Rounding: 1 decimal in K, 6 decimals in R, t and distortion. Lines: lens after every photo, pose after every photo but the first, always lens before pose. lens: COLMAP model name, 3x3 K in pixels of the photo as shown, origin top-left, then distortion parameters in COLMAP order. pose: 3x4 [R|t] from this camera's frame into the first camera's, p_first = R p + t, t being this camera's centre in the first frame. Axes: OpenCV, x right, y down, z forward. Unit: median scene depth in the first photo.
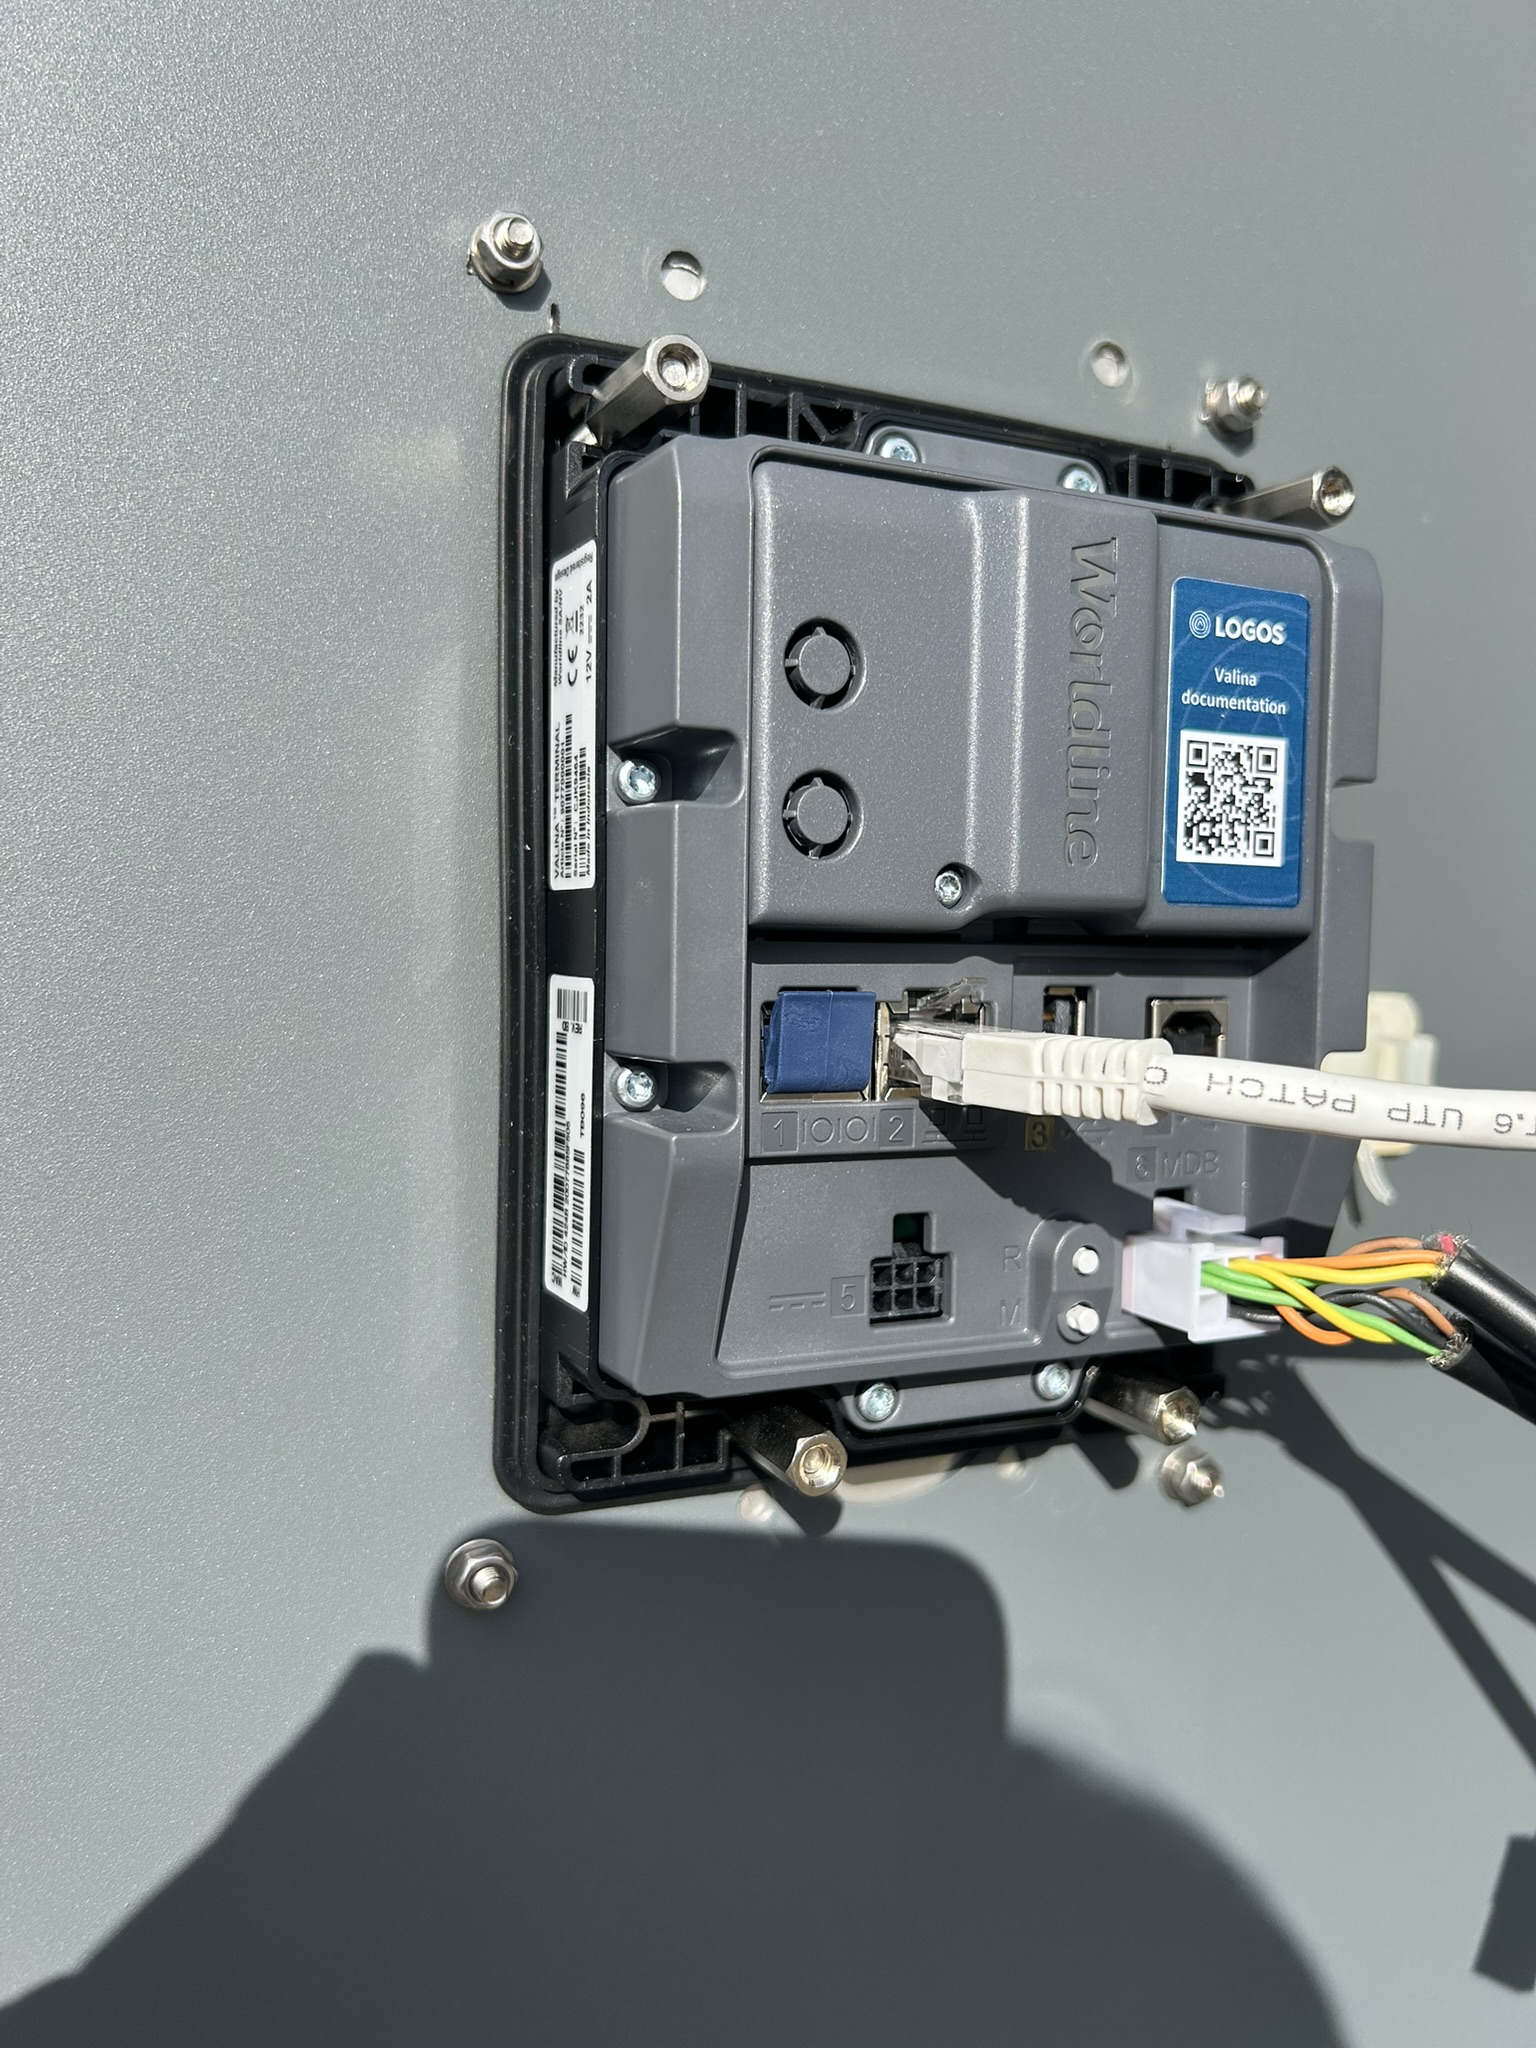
lens RADIAL K [[1556.9, 0, 766.9], [0, 1556.9, 1036.1], [0, 0, 1]] dist [0.090444, -0.139261]
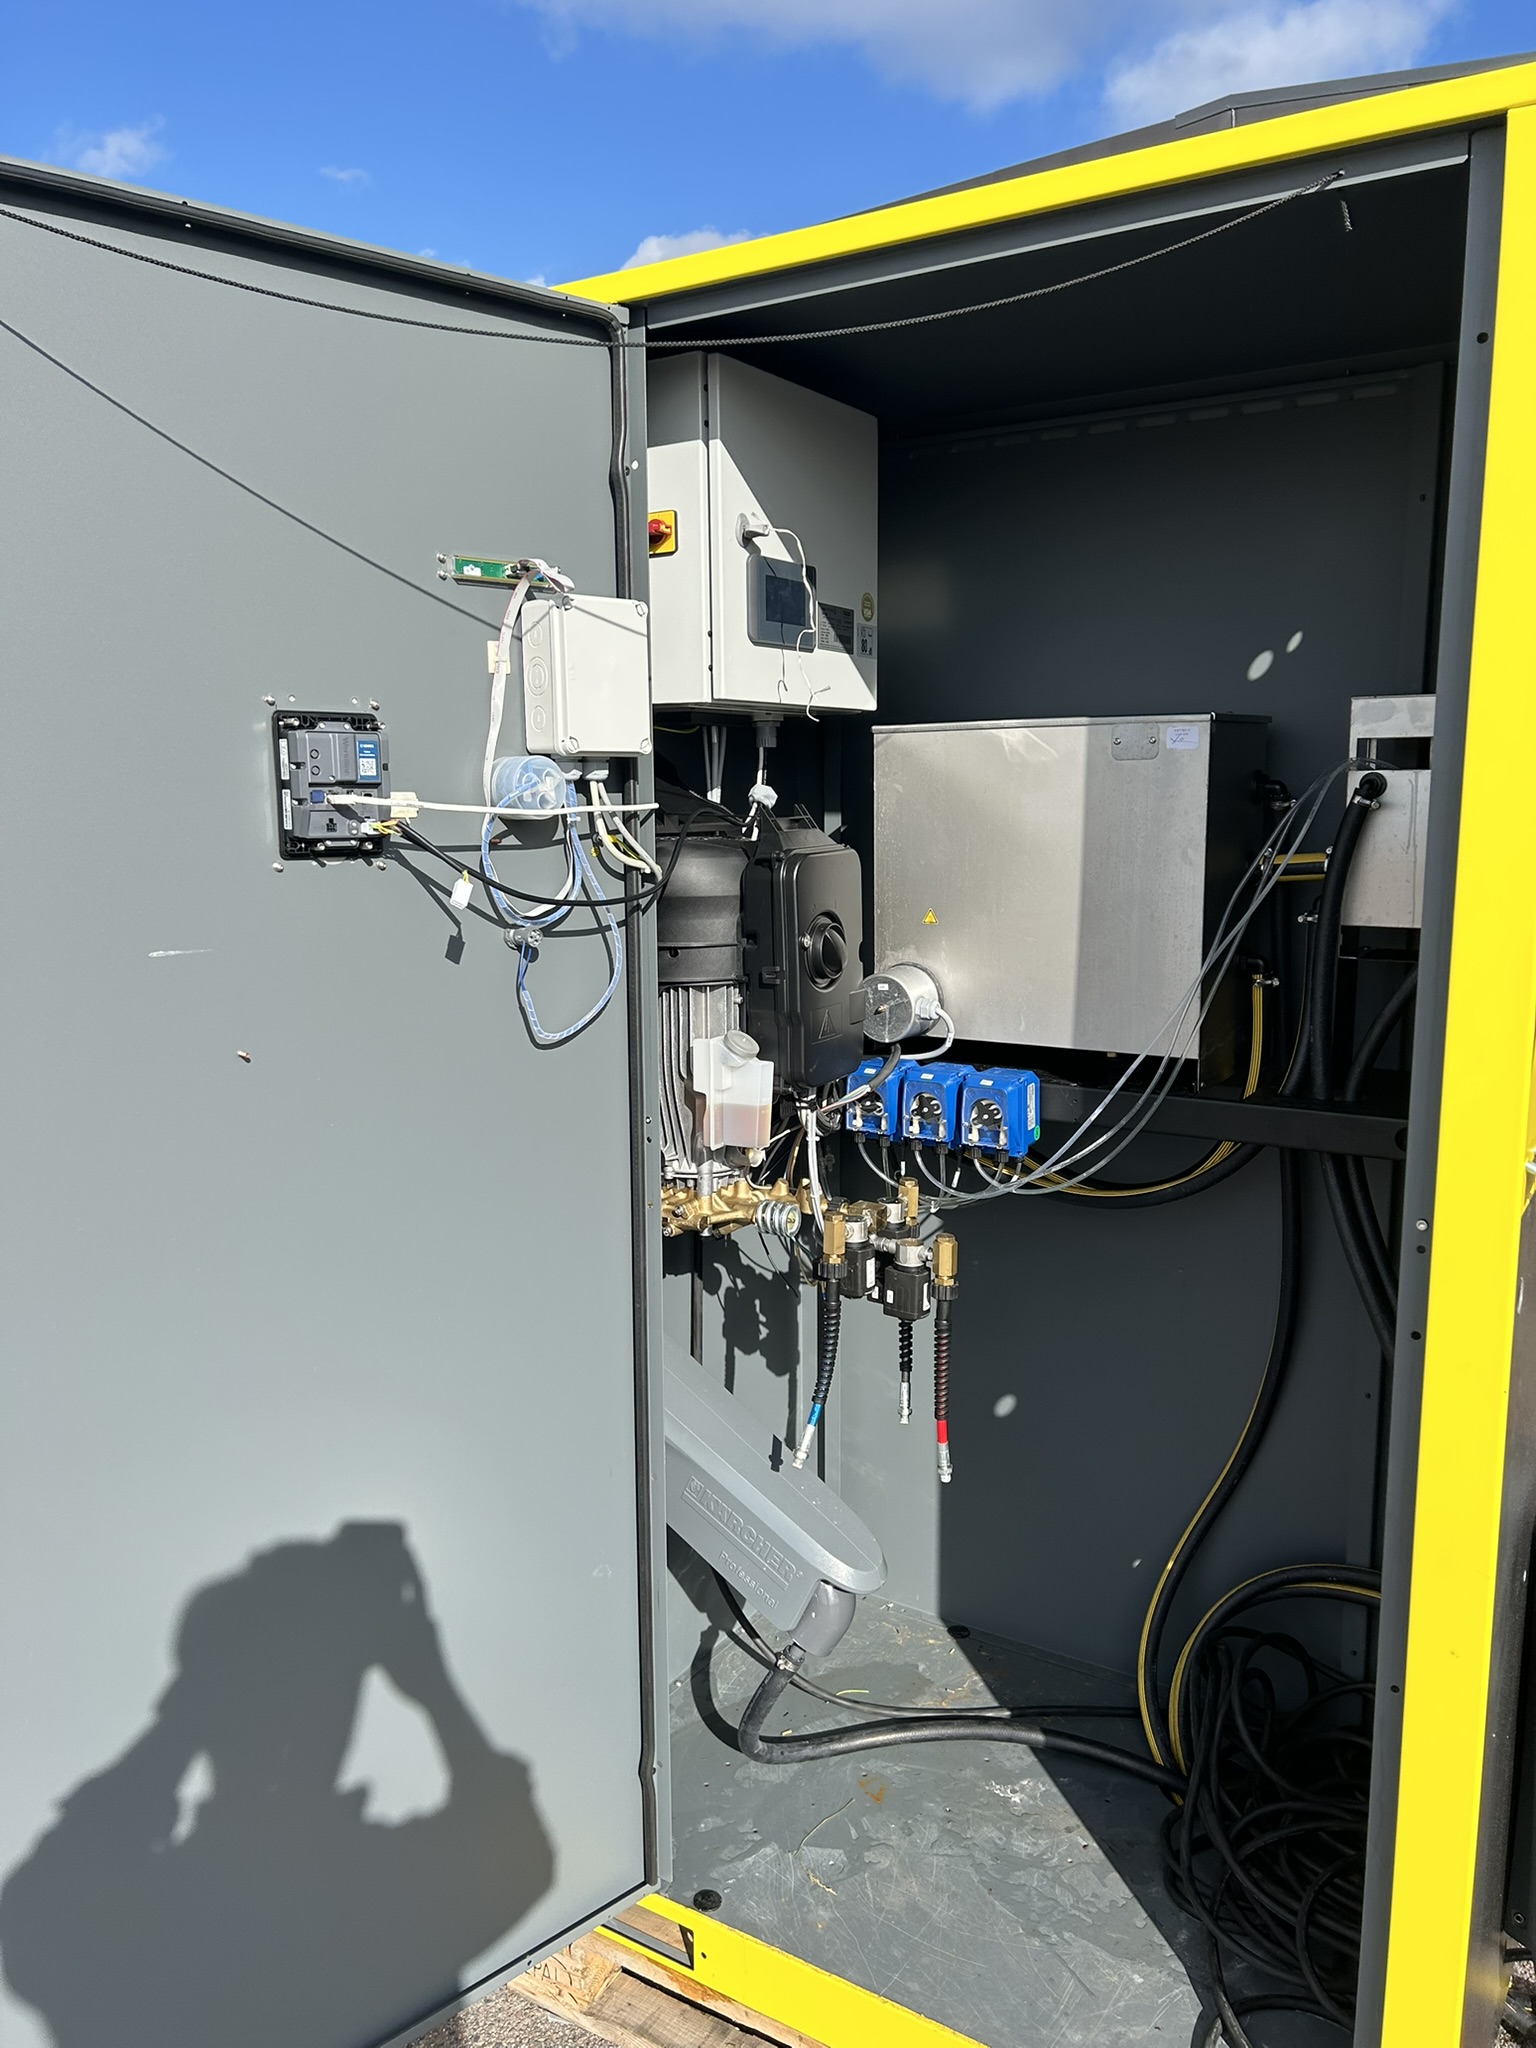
lens RADIAL K [[1577.7, 0, 762.9], [0, 1577.7, 1029.2], [0, 0, 1]] dist [0.192240, -0.264238]
pose [[0.957910, -0.063713, 0.279910, -0.160396], [0.035154, 0.993756, 0.105896, 0.399942], [-0.284909, -0.091599, 0.954168, -7.732672]]
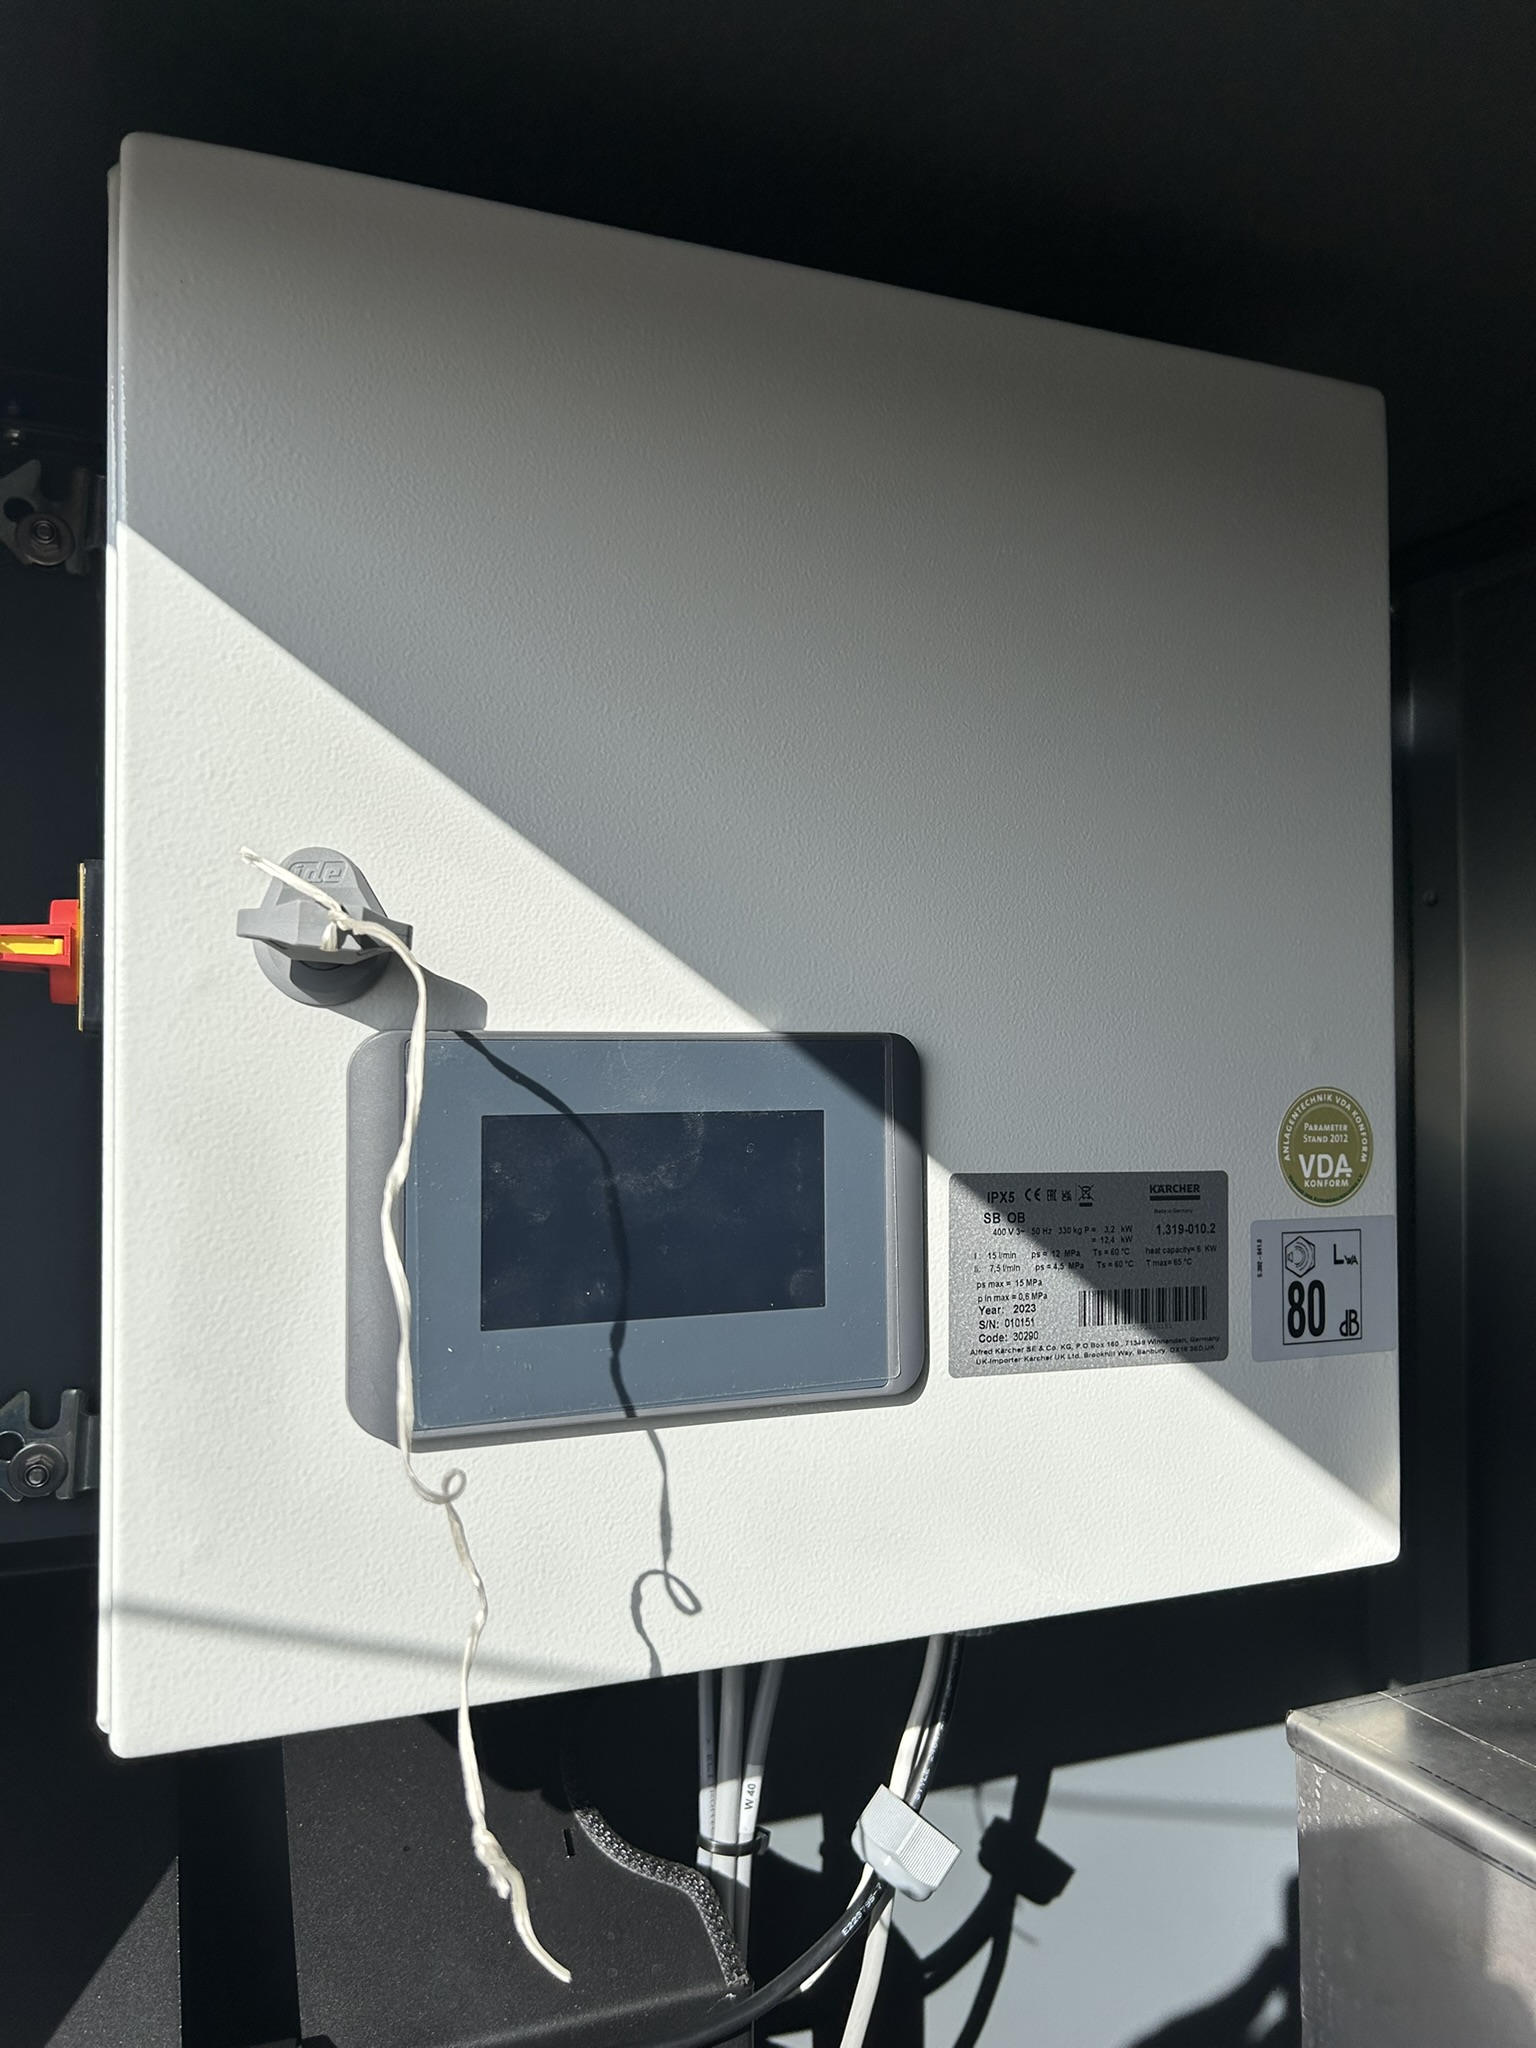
lens RADIAL K [[1529.3, 0, 756.5], [0, 1529.3, 1051.1], [0, 0, 1]] dist [0.041922, -0.050405]
pose [[0.941006, -0.022713, -0.337627, 4.047728], [-0.001101, 0.997534, -0.070174, -1.393966], [0.338388, 0.066406, 0.938661, 0.736154]]
